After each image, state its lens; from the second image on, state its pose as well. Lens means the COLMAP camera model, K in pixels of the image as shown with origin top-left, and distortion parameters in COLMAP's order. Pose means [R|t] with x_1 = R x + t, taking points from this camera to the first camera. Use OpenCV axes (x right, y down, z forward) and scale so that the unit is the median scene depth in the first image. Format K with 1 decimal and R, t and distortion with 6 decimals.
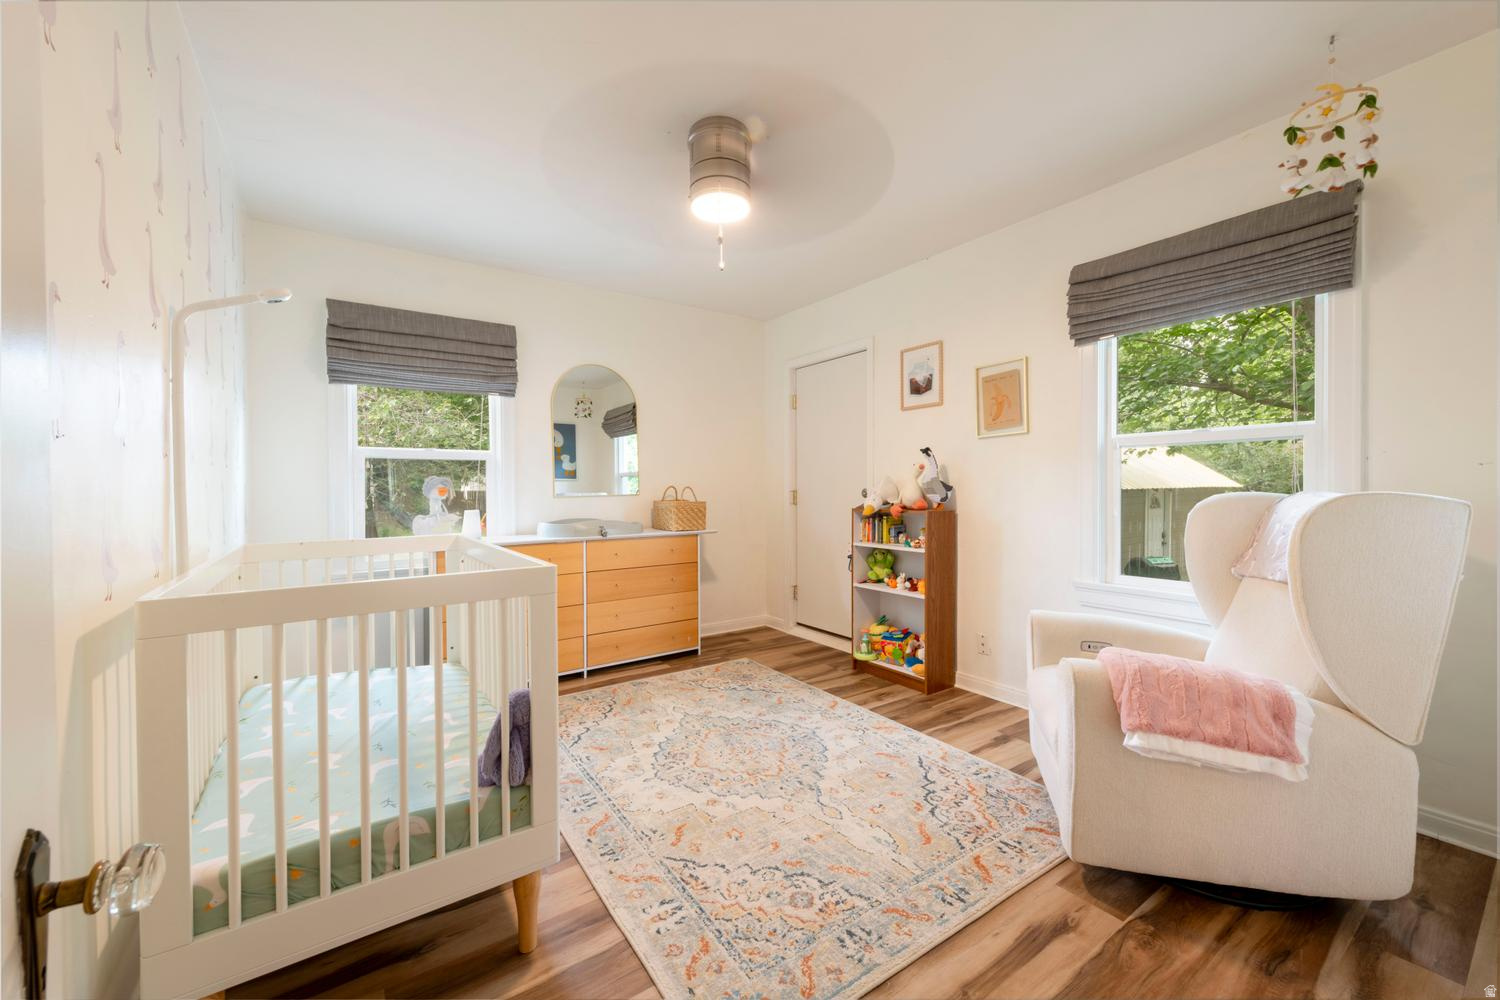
lens RADIAL K [[584.6, 0, 747.2], [0, 584.6, 494.9], [0, 0, 1]] dist [0.000531, 0.000070]
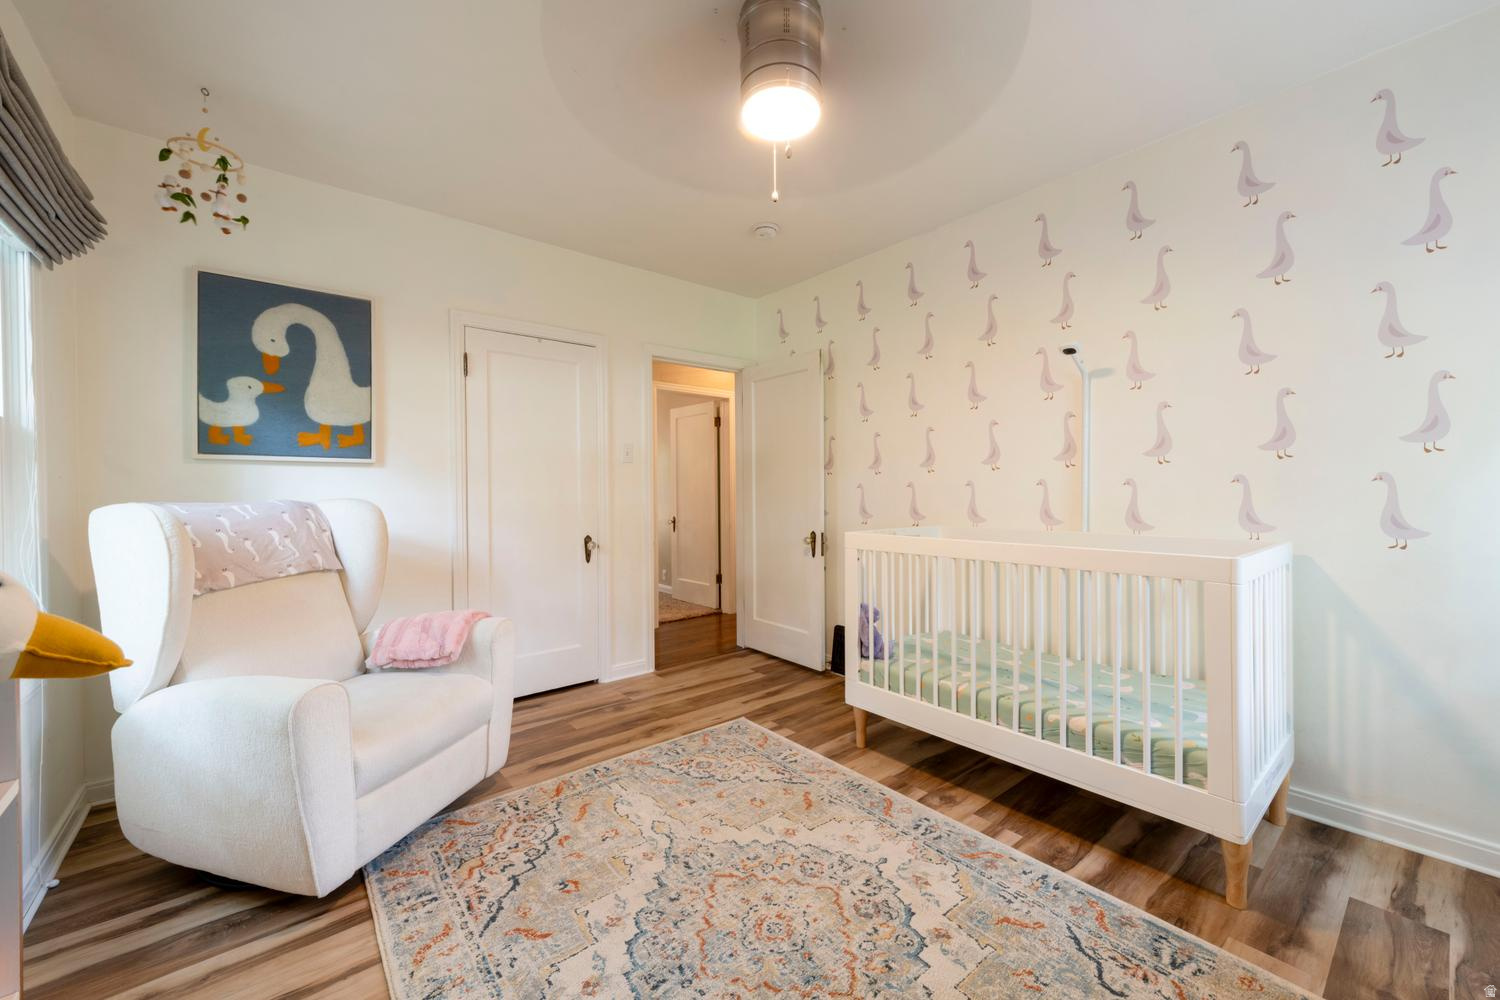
lens RADIAL K [[584.6, 0, 752.6], [0, 584.6, 492.3], [0, 0, 1]] dist [0.000531, 0.000070]
pose [[-0.995705, 0.017121, -0.090987, 0.071900], [0.015702, 0.999744, 0.016292, -0.021082], [0.091242, 0.014793, -0.995719, 1.924272]]
